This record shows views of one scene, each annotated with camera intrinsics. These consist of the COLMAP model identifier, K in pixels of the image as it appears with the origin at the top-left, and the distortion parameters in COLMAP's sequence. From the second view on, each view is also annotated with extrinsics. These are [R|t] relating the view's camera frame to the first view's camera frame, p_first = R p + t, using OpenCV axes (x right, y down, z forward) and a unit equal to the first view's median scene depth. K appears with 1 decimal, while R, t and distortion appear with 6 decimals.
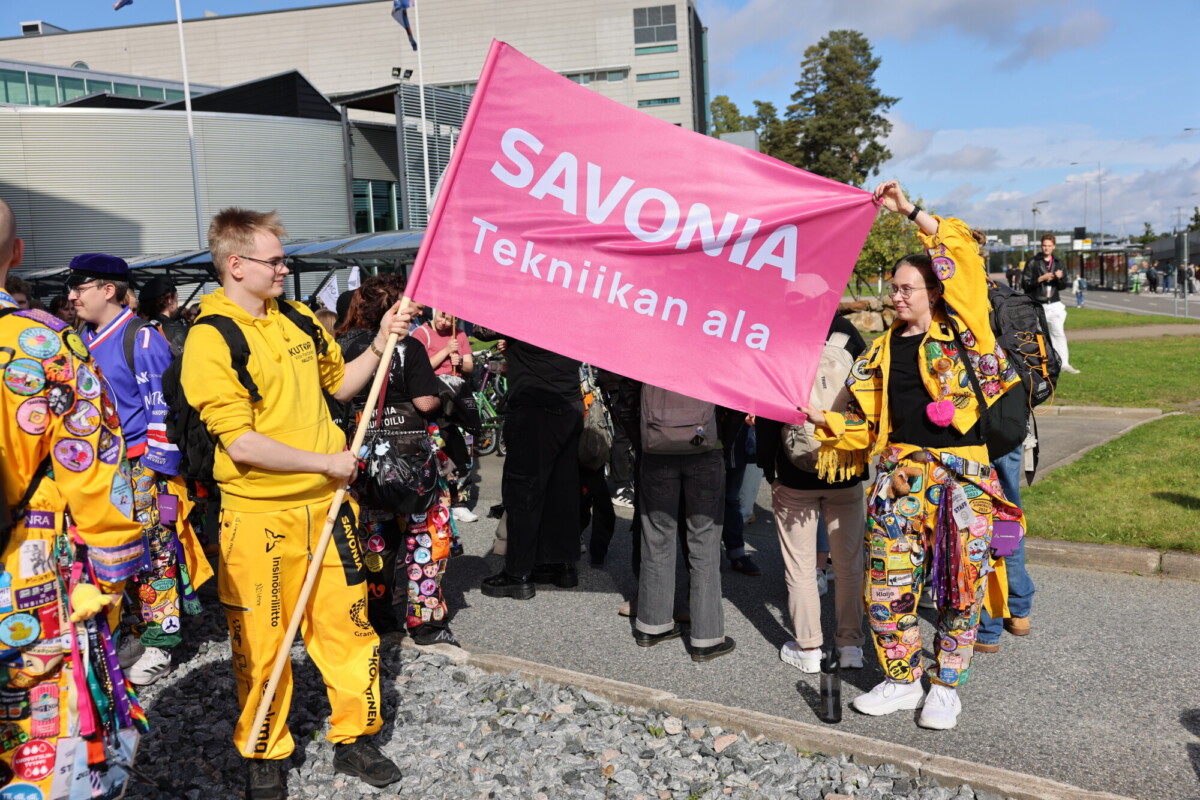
lens RADIAL K [[3915.1, 0, 600.0], [0, 3915.1, 399.1], [0, 0, 1]] dist [-0.092837, 0.000000]
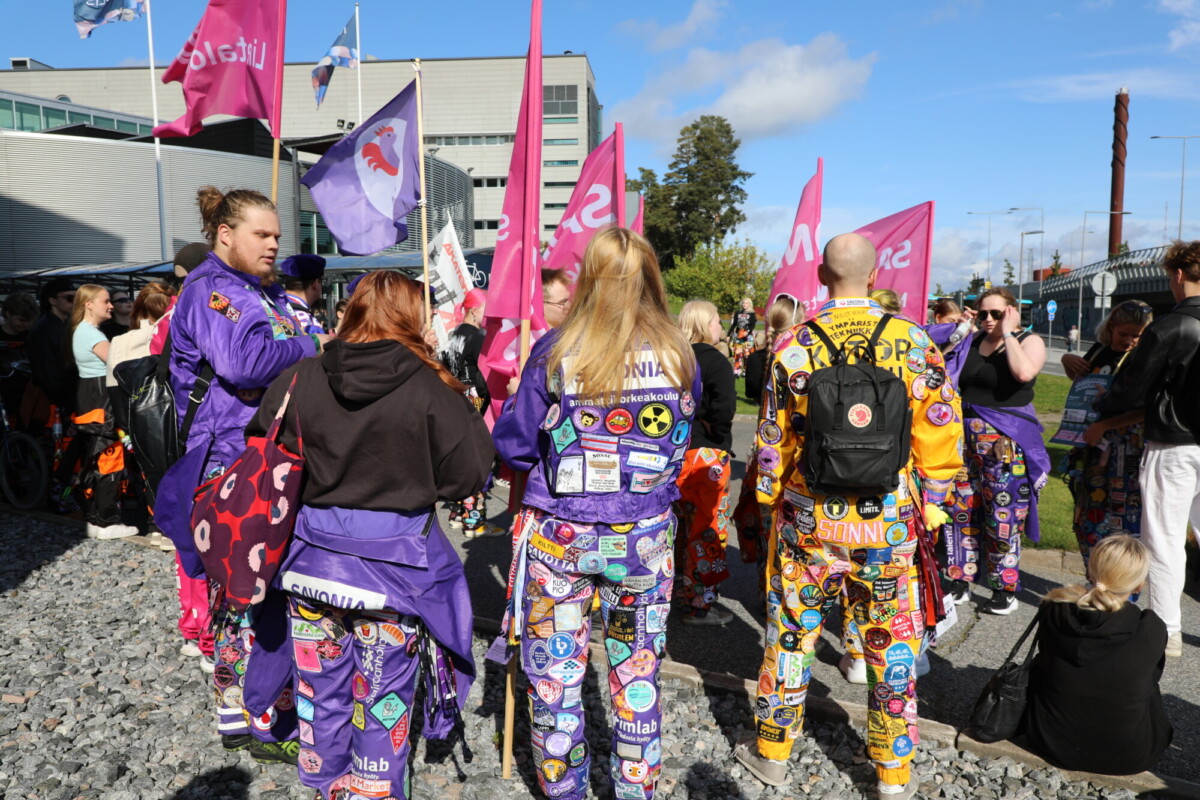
lens RADIAL K [[3915.1, 0, 600.0], [0, 3915.1, 400.6], [0, 0, 1]] dist [-0.092837, 0.000000]
pose [[0.945567, 0.045507, 0.322230, -0.368186], [-0.041671, 0.998955, -0.018796, 0.021164], [-0.322749, 0.004345, 0.946475, -0.166886]]
